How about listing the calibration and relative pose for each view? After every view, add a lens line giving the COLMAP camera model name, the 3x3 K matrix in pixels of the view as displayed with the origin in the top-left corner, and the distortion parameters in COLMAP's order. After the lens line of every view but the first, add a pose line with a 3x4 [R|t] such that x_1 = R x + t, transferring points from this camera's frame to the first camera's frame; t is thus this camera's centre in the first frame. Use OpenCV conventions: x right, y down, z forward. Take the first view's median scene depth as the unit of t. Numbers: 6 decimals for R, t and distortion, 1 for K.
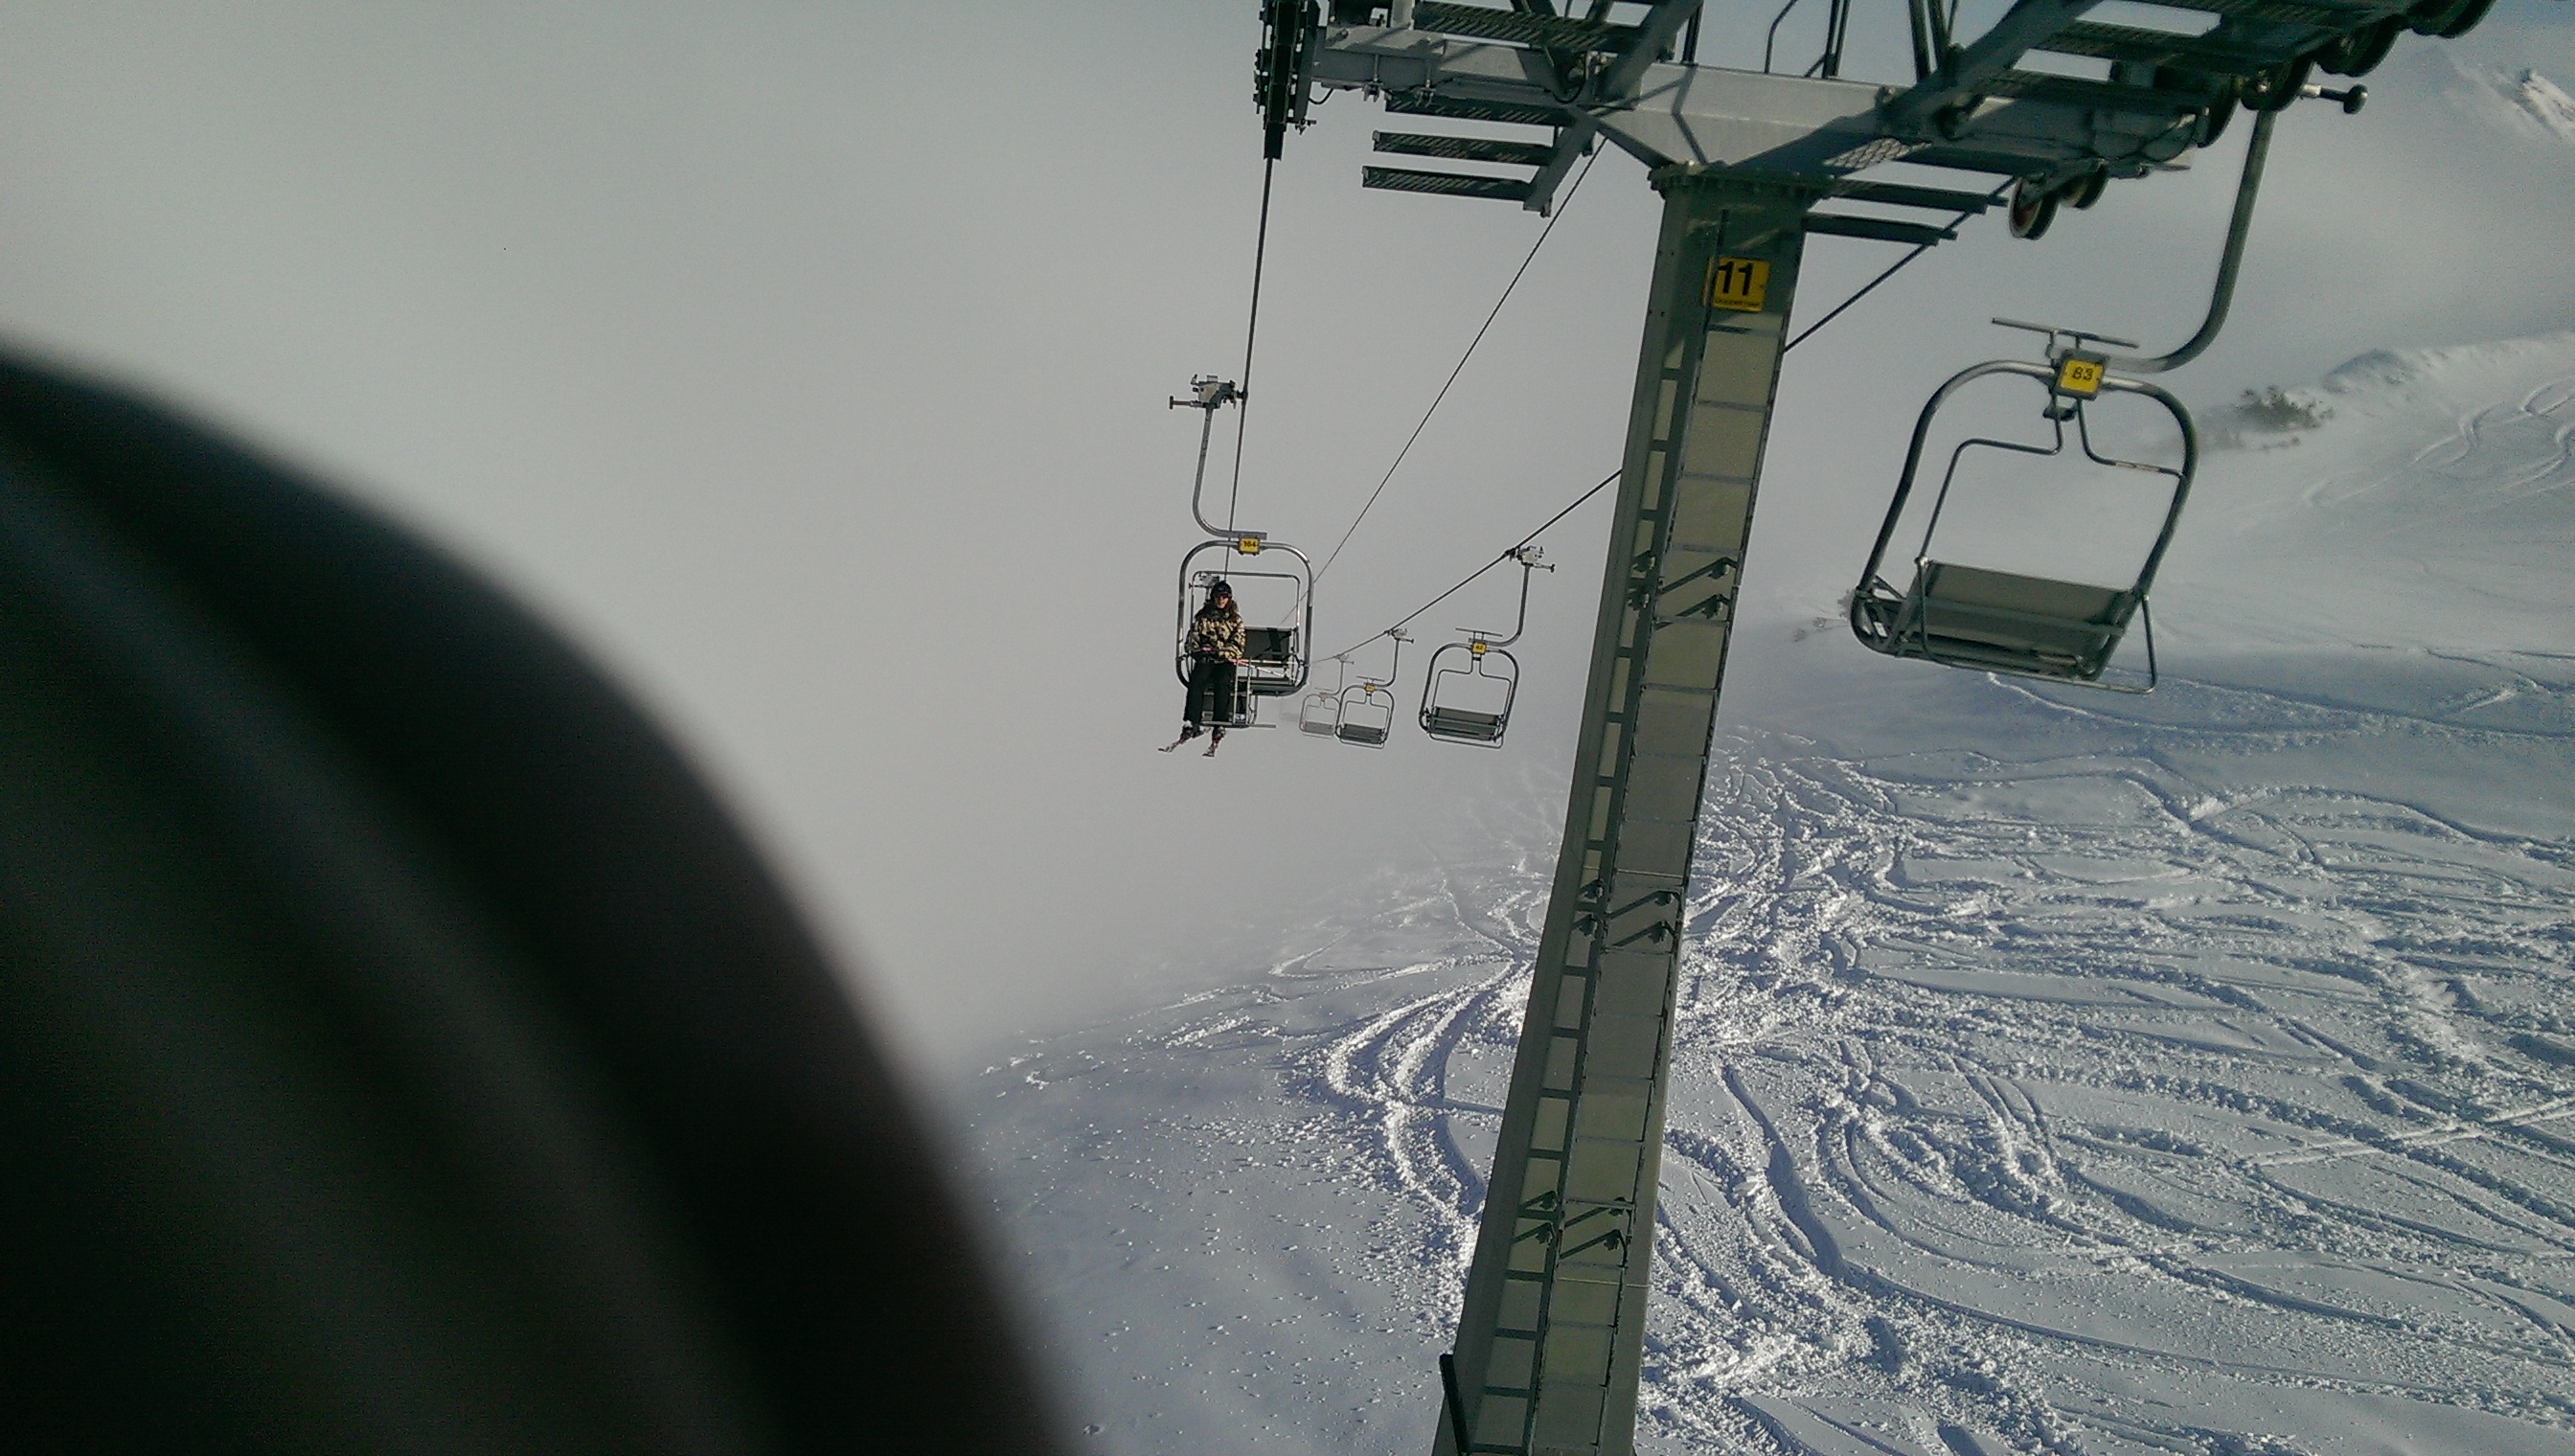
lens RADIAL K [[1621.2, 0, 1294.8], [0, 1621.2, 749.6], [0, 0, 1]] dist [0.022591, -0.031068]
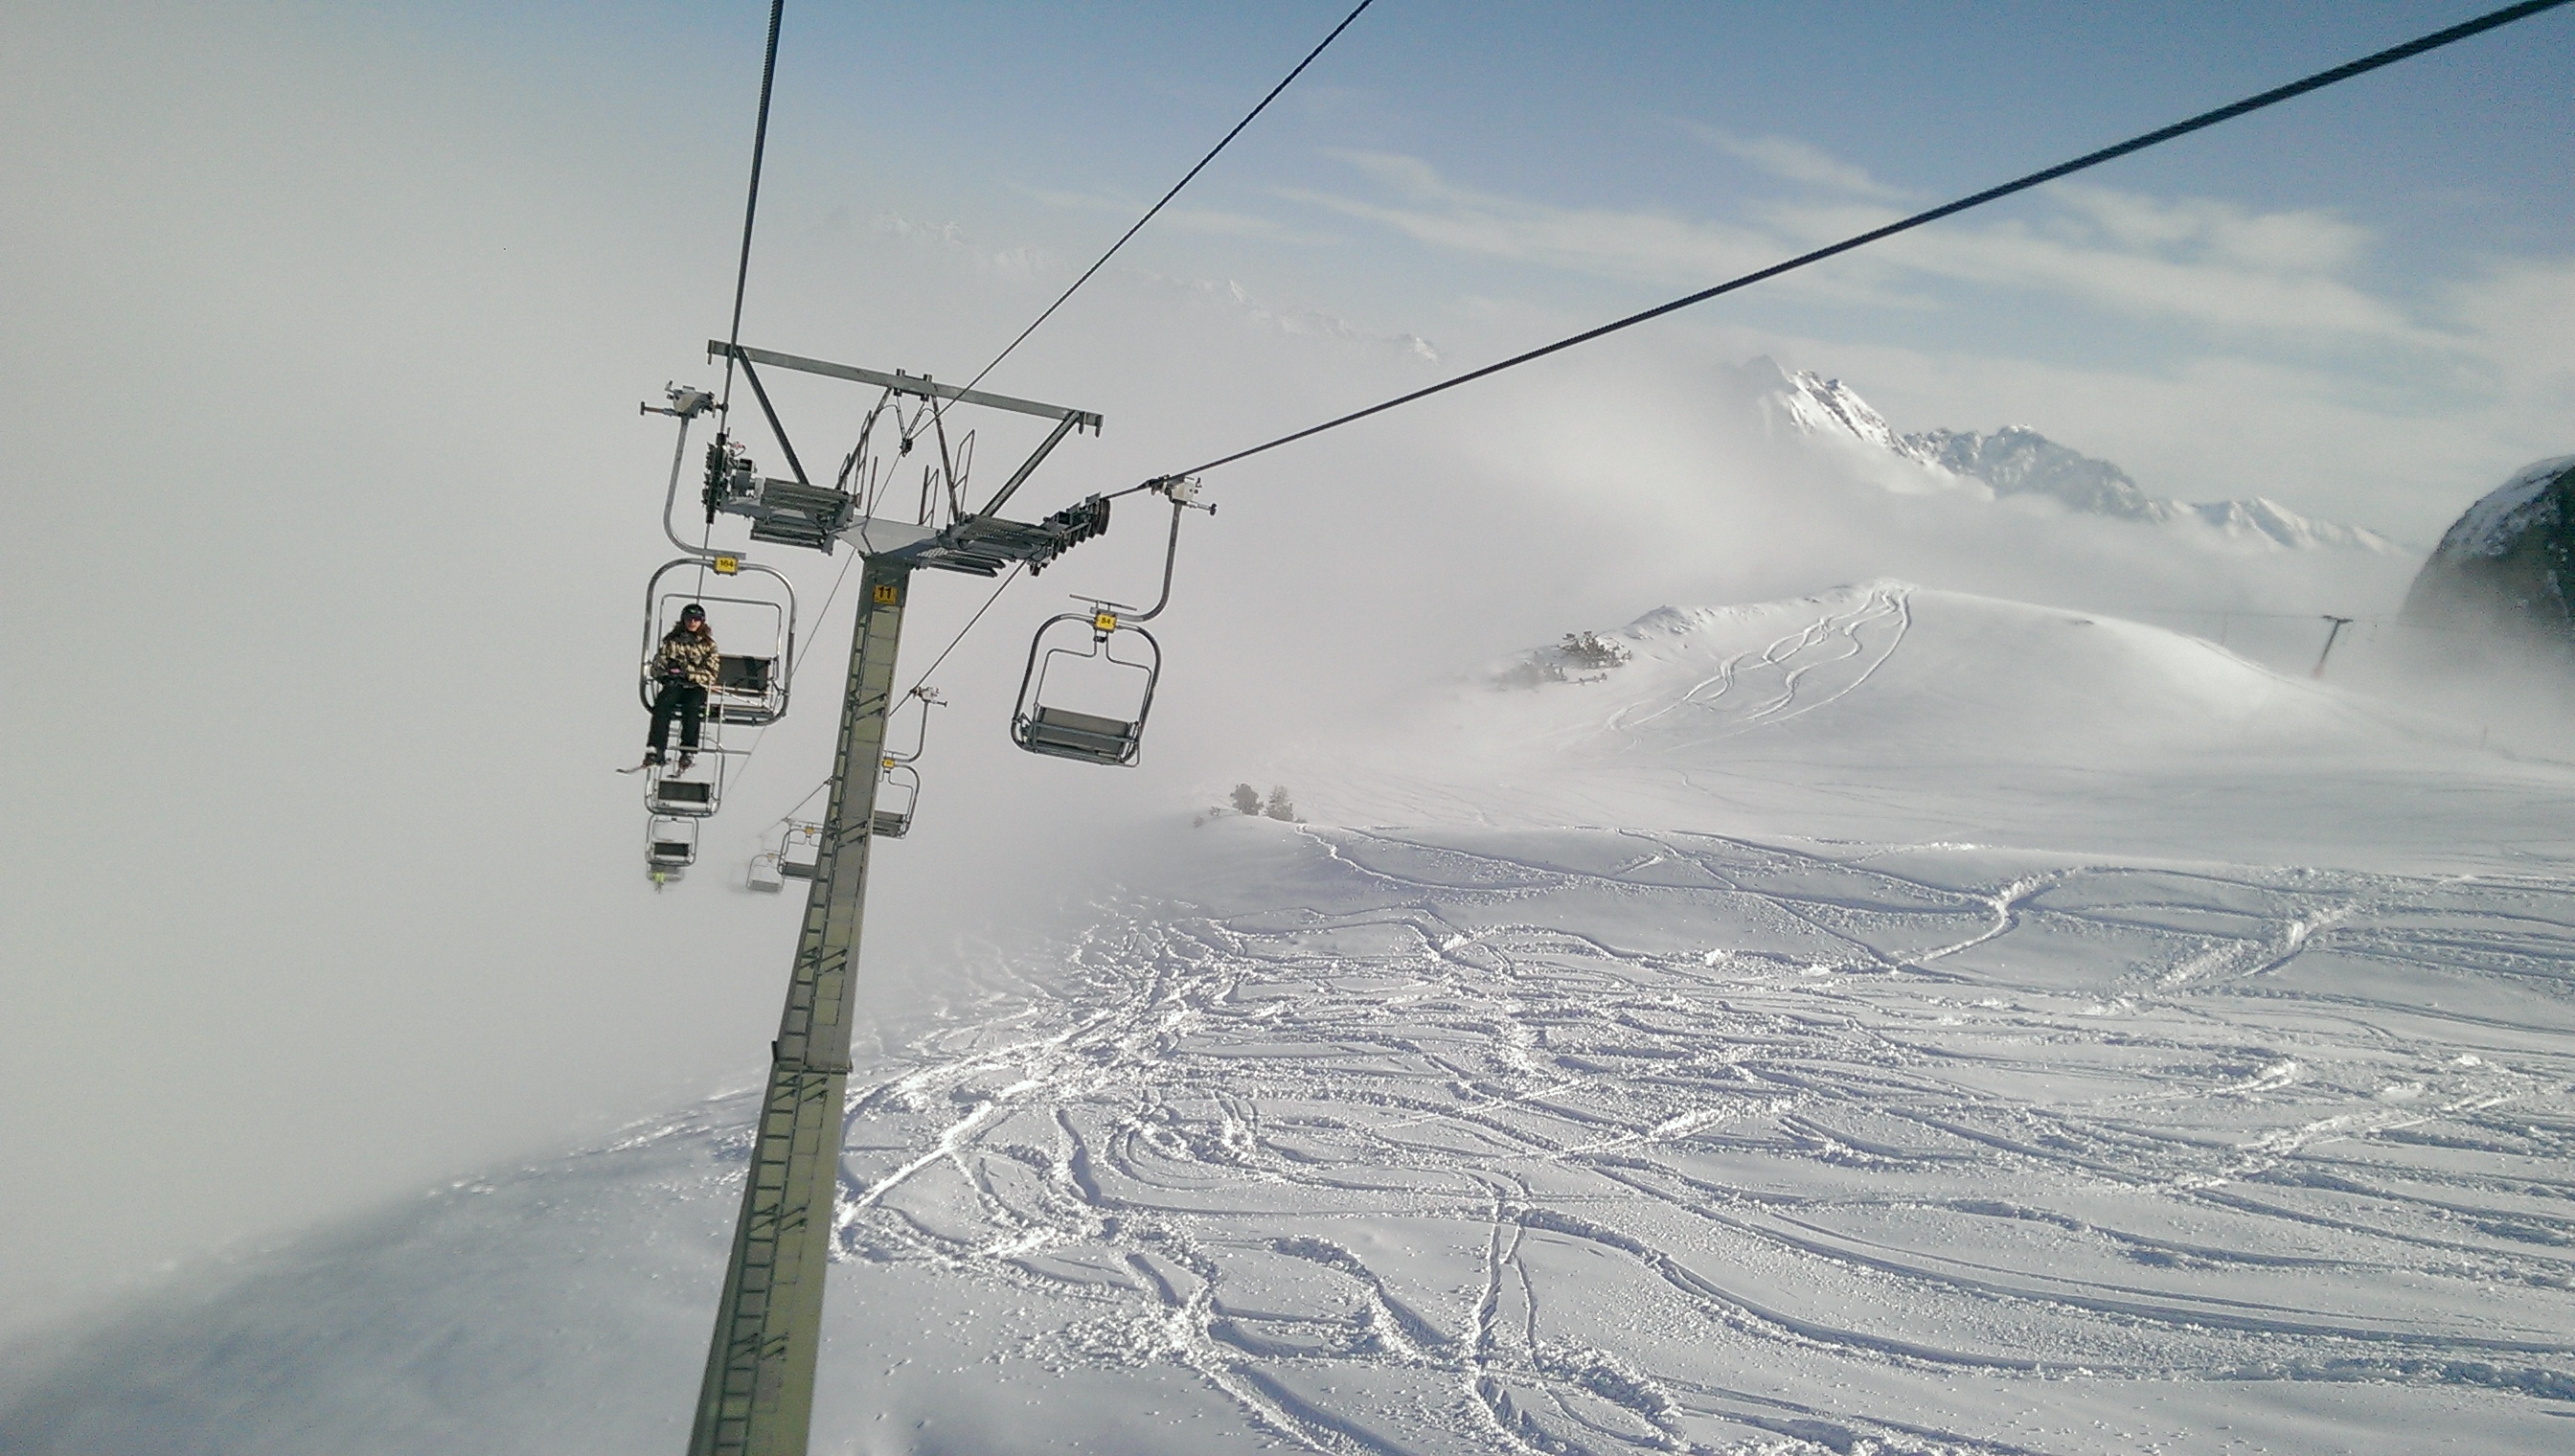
lens RADIAL K [[1885.5, 0, 1280.3], [0, 1885.5, 737.3], [0, 0, 1]] dist [0.108047, -0.172037]
pose [[0.965121, 0.030917, 0.259971, 0.021095], [0.006535, 0.989848, -0.141981, 0.098626], [-0.261721, 0.138728, 0.955121, -0.507522]]
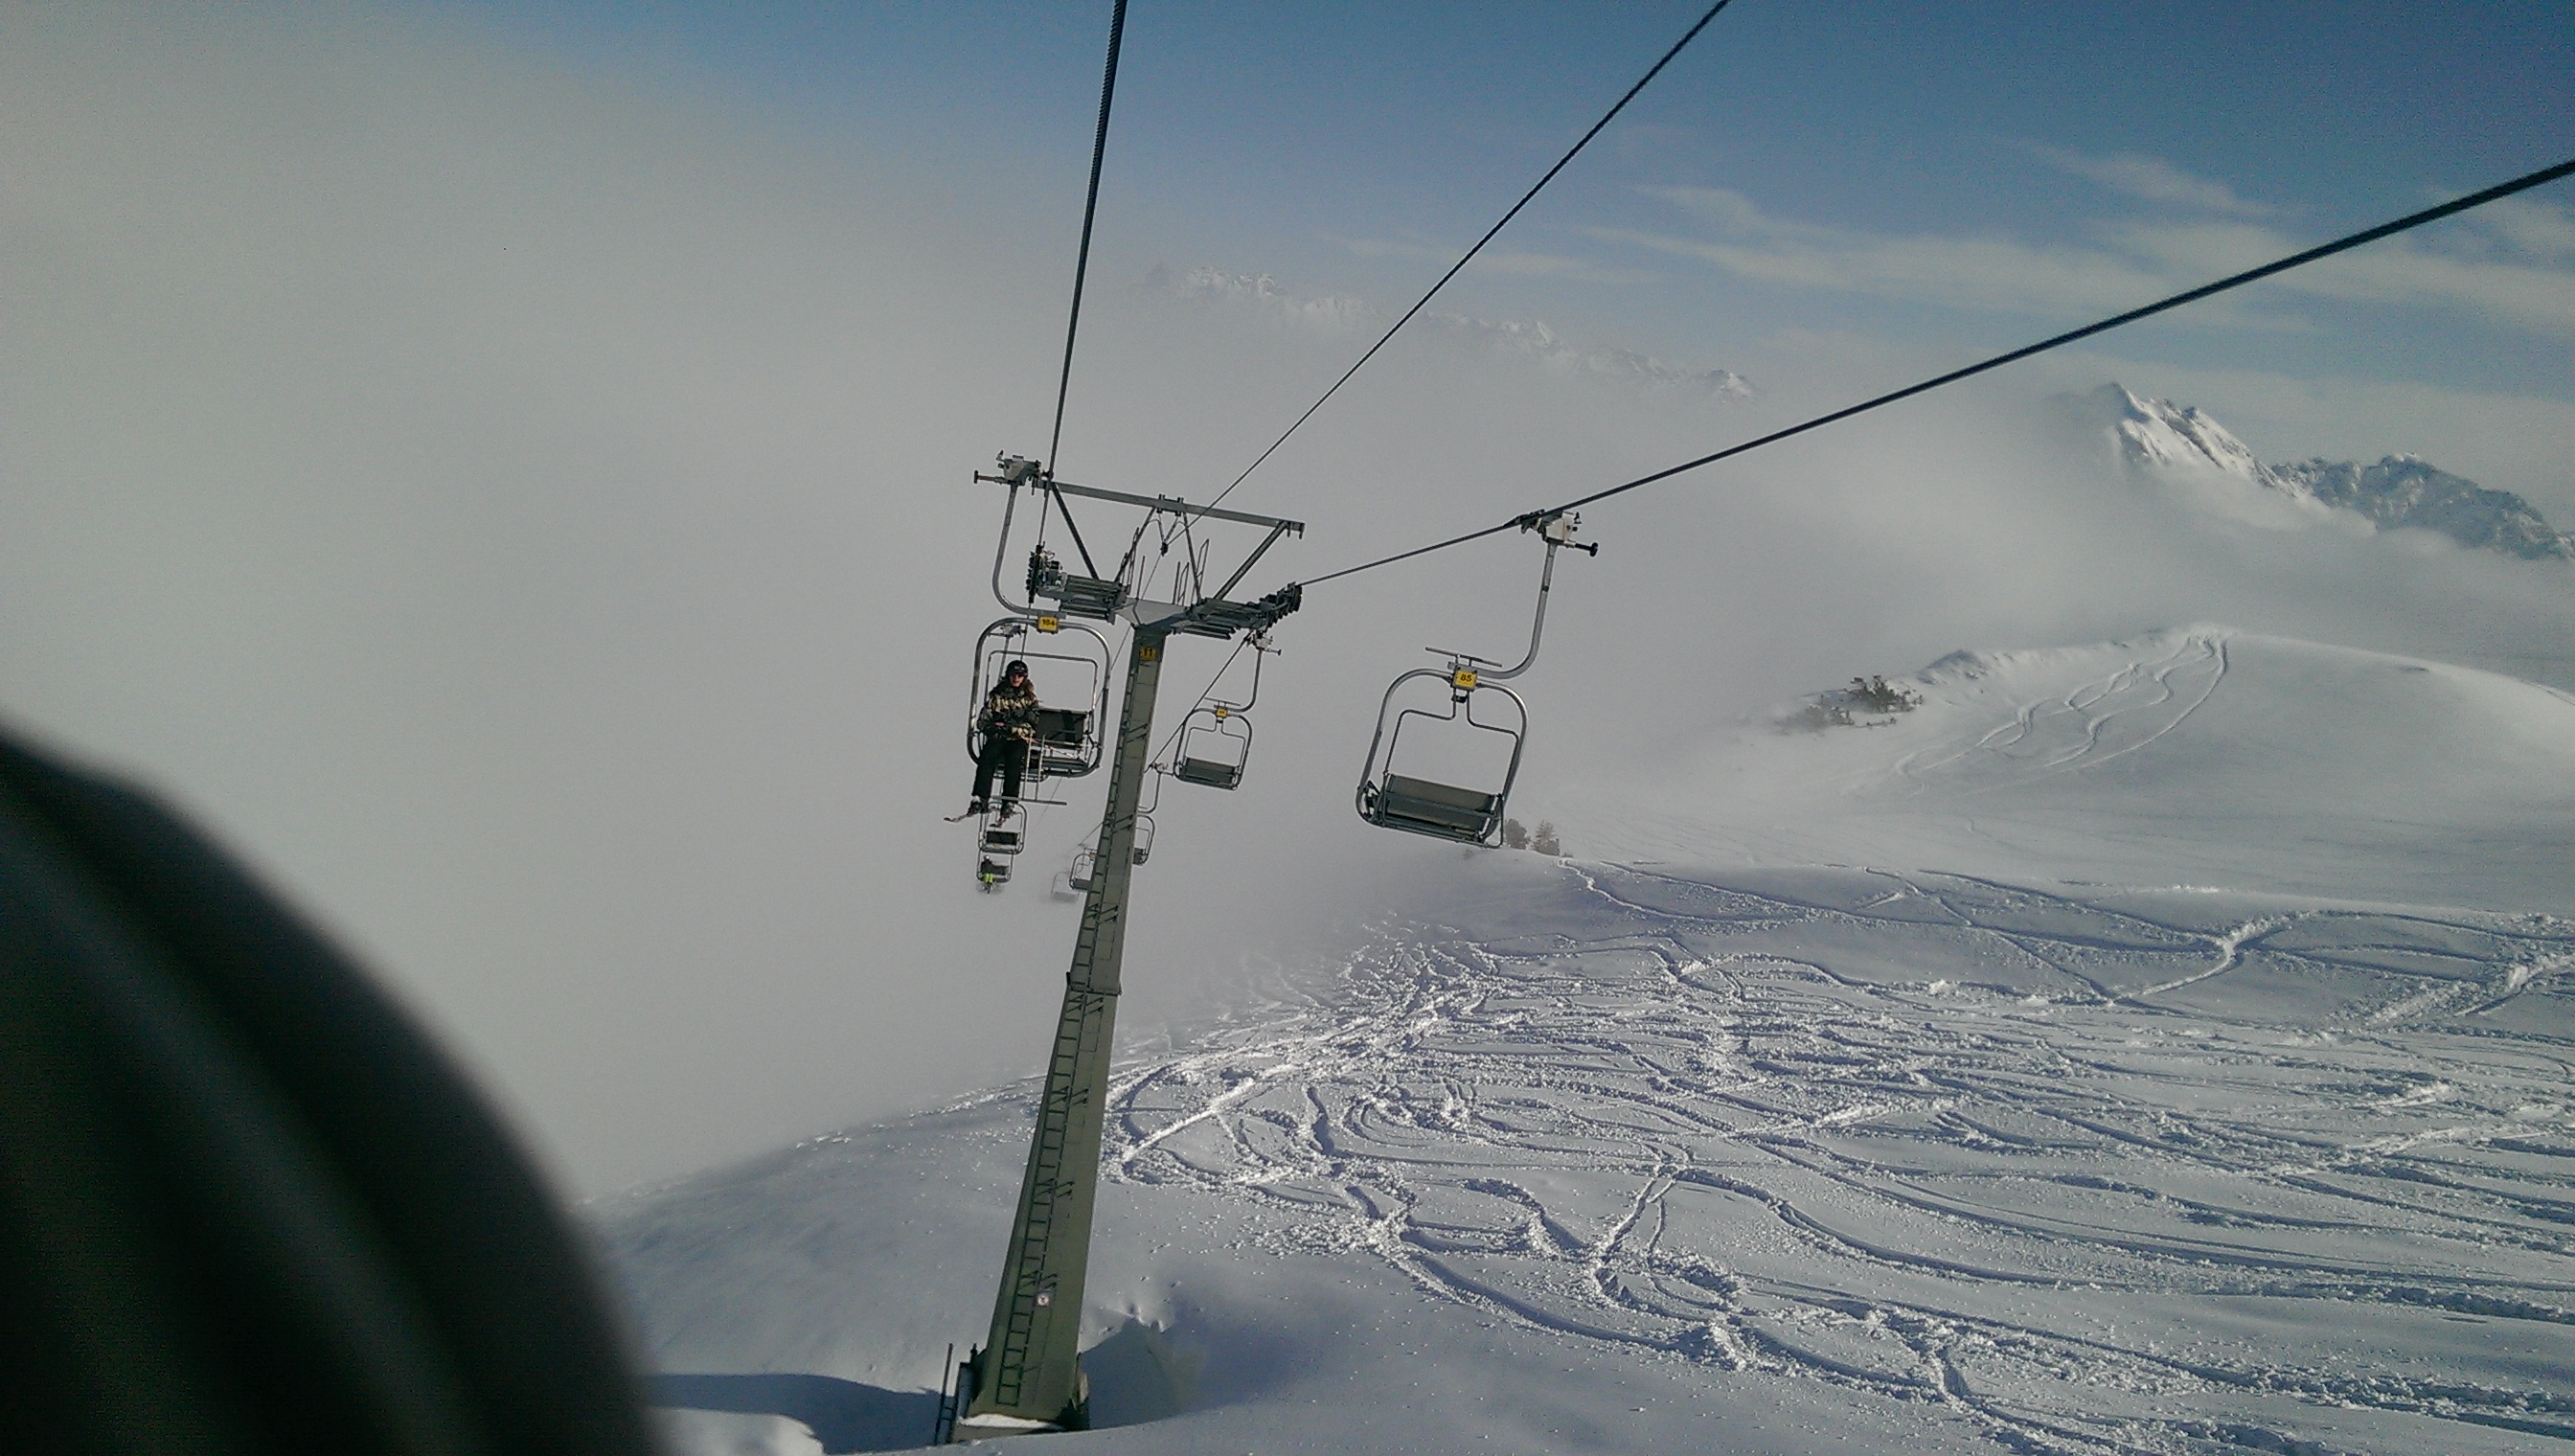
lens RADIAL K [[2060.2, 0, 1230.5], [0, 2060.2, 727.0], [0, 0, 1]] dist [0.181093, -0.396546]
pose [[0.996631, 0.047934, 0.066544, 0.034323], [-0.036247, 0.985312, -0.166872, 0.163374], [-0.073565, 0.163897, 0.983731, -0.873334]]
